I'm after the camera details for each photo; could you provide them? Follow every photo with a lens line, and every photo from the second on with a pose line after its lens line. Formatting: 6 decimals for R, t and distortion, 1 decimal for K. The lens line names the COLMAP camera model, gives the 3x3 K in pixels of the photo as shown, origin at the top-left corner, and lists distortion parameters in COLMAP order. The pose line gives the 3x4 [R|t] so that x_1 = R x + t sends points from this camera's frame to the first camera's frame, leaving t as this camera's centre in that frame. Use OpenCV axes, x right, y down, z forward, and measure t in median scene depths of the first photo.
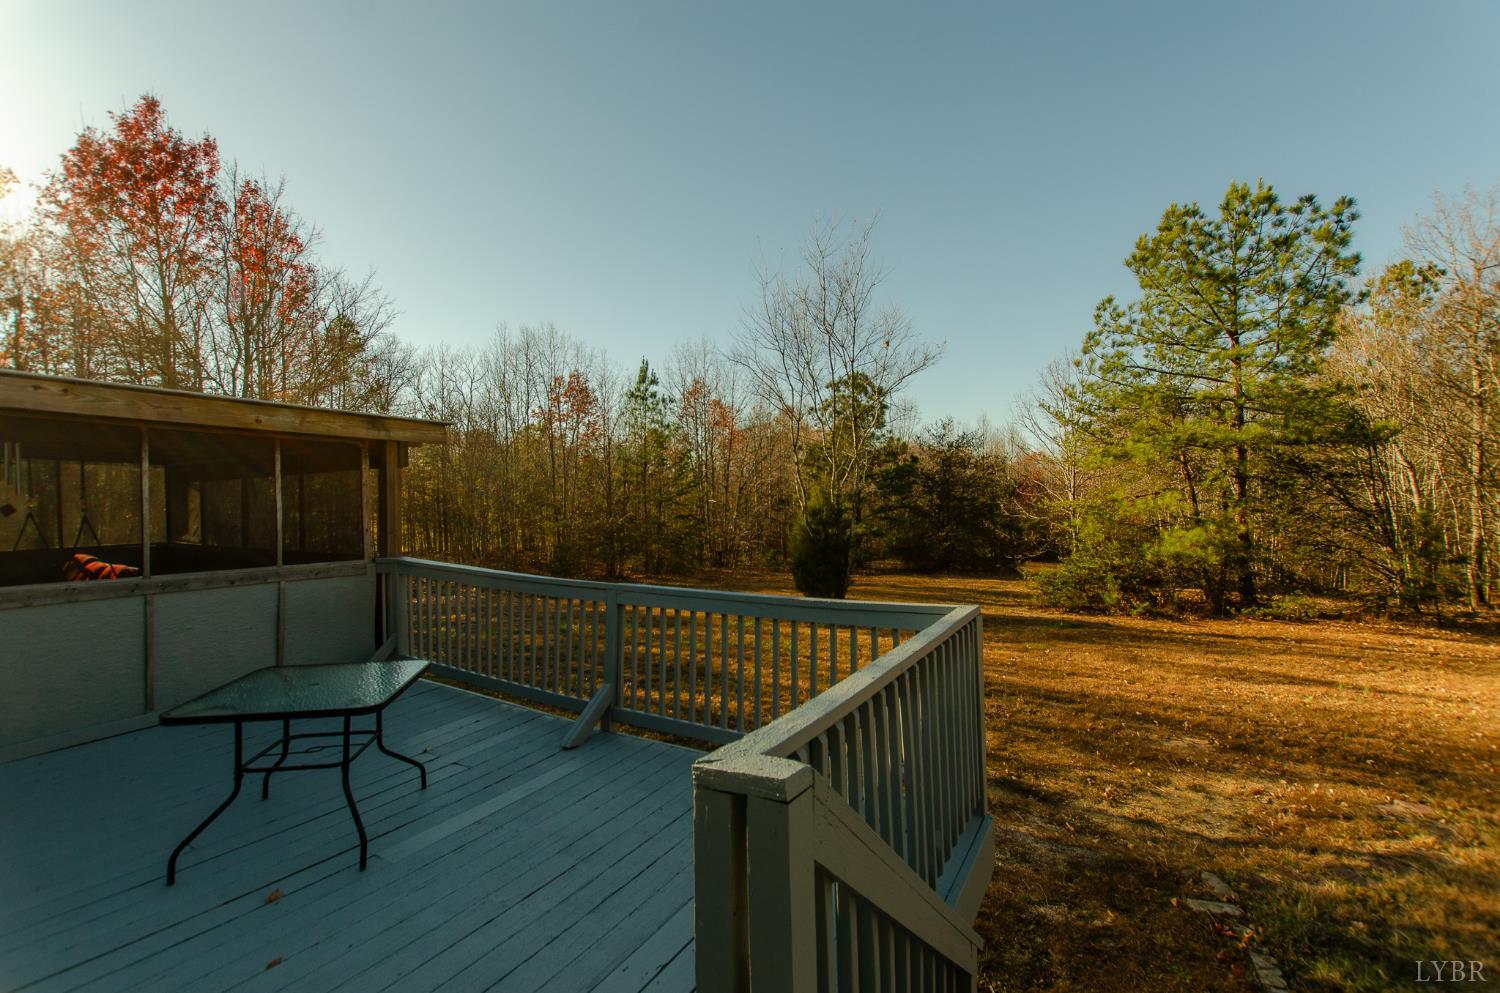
lens RADIAL K [[645.3, 0, 741.5], [0, 645.3, 496.5], [0, 0, 1]] dist [0.000354, -0.000054]
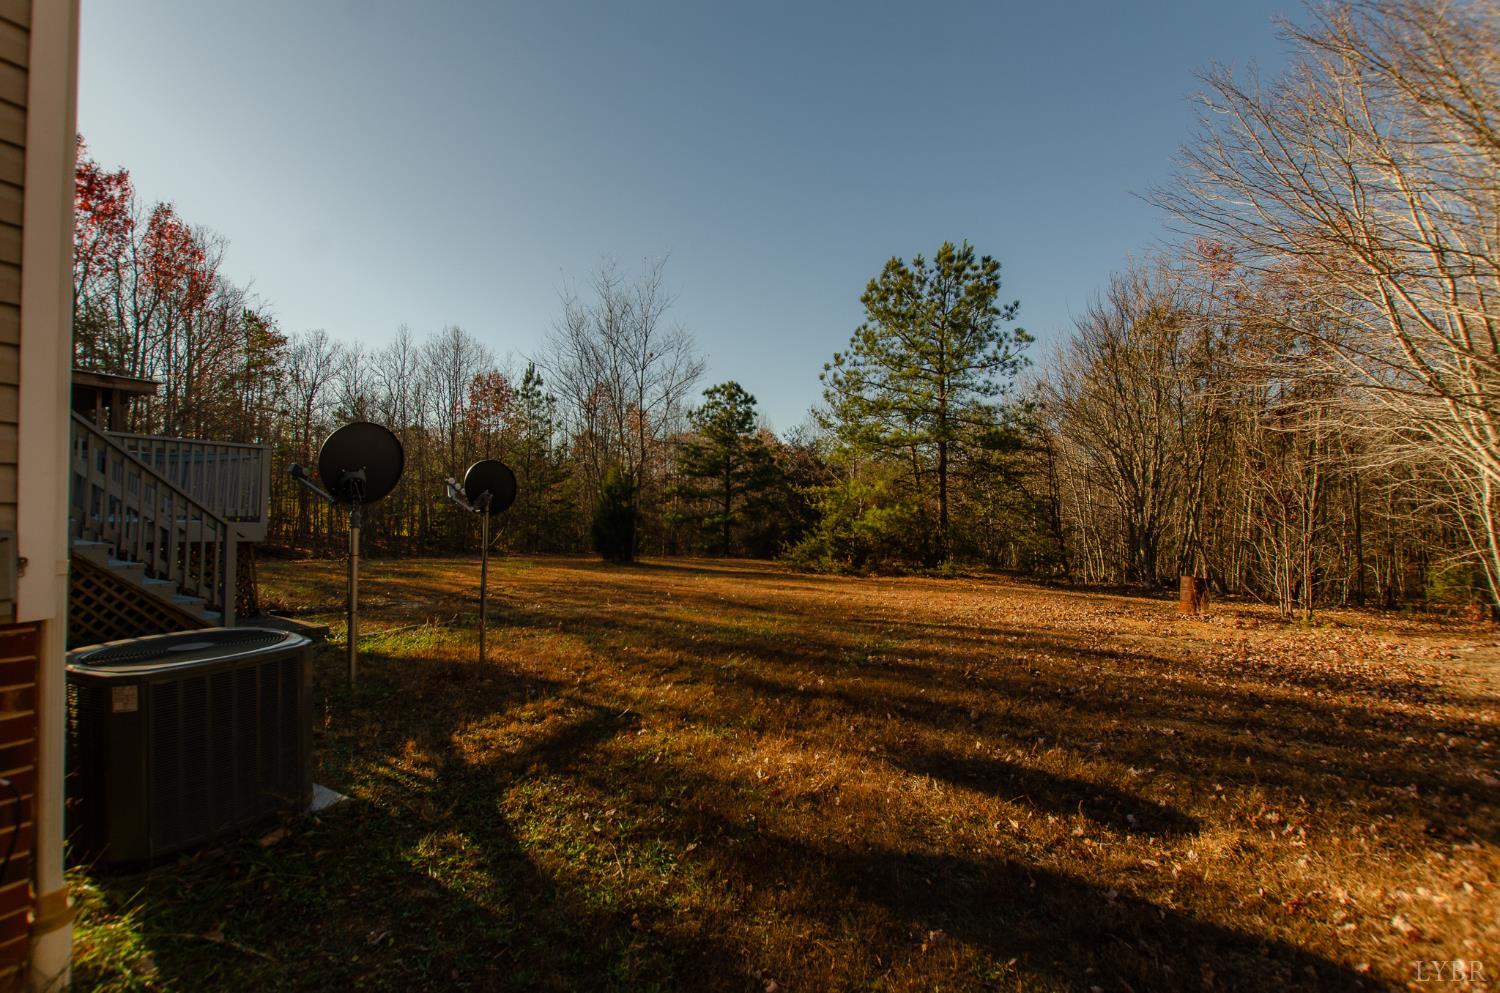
lens RADIAL K [[645.3, 0, 741.5], [0, 645.3, 496.5], [0, 0, 1]] dist [0.000354, -0.000054]
pose [[0.998986, 0.039565, 0.021496, 0.348622], [-0.039188, 0.999075, -0.017678, 0.052477], [-0.022176, 0.016818, 0.999613, -0.252805]]
